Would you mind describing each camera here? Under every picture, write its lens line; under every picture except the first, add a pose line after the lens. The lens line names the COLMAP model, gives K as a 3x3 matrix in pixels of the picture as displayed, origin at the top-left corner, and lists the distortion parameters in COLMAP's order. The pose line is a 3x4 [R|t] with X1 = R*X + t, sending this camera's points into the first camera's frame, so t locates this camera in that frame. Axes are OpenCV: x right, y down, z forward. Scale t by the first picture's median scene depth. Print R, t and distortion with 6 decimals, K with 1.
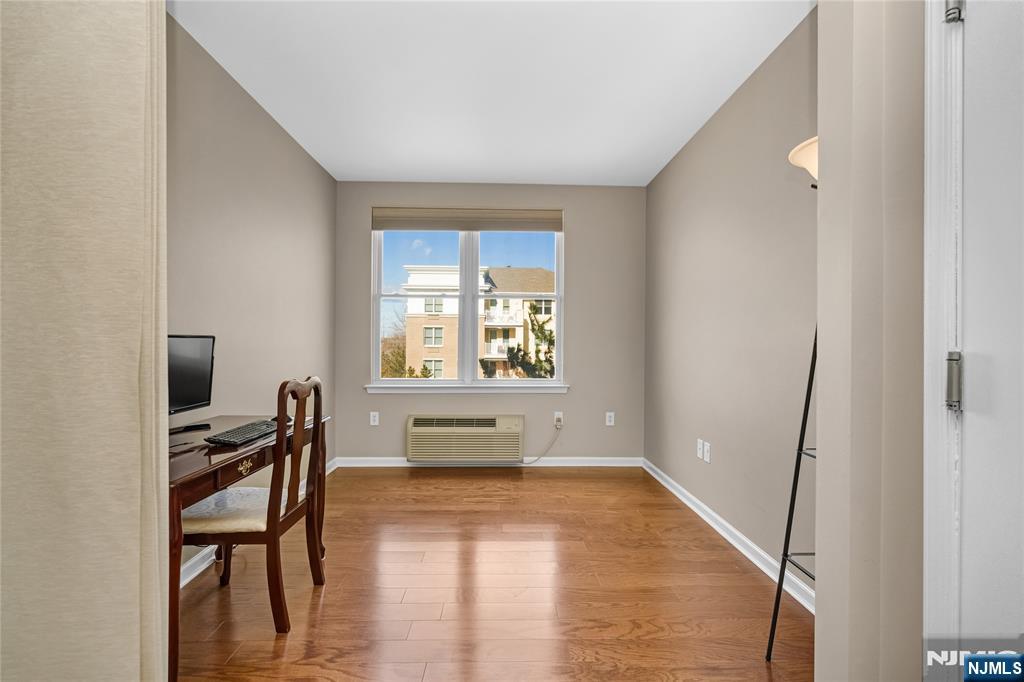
lens RADIAL K [[452.6, 0, 543.5], [0, 452.6, 356.7], [0, 0, 1]] dist [-0.001124, -0.000096]
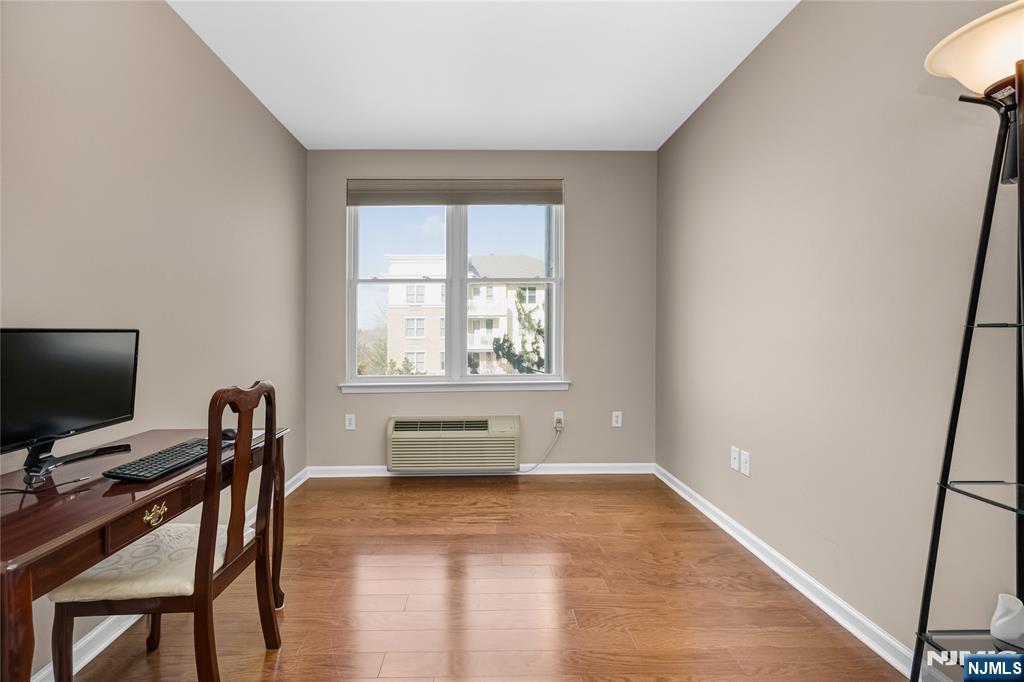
lens RADIAL K [[472.9, 0, 509.3], [0, 472.9, 337.2], [0, 0, 1]] dist [-0.000356, -0.000139]
pose [[0.999013, -0.012098, -0.042736, -0.029461], [0.011162, 0.999694, -0.022062, -0.004060], [0.042990, 0.021563, 0.998843, 0.113666]]
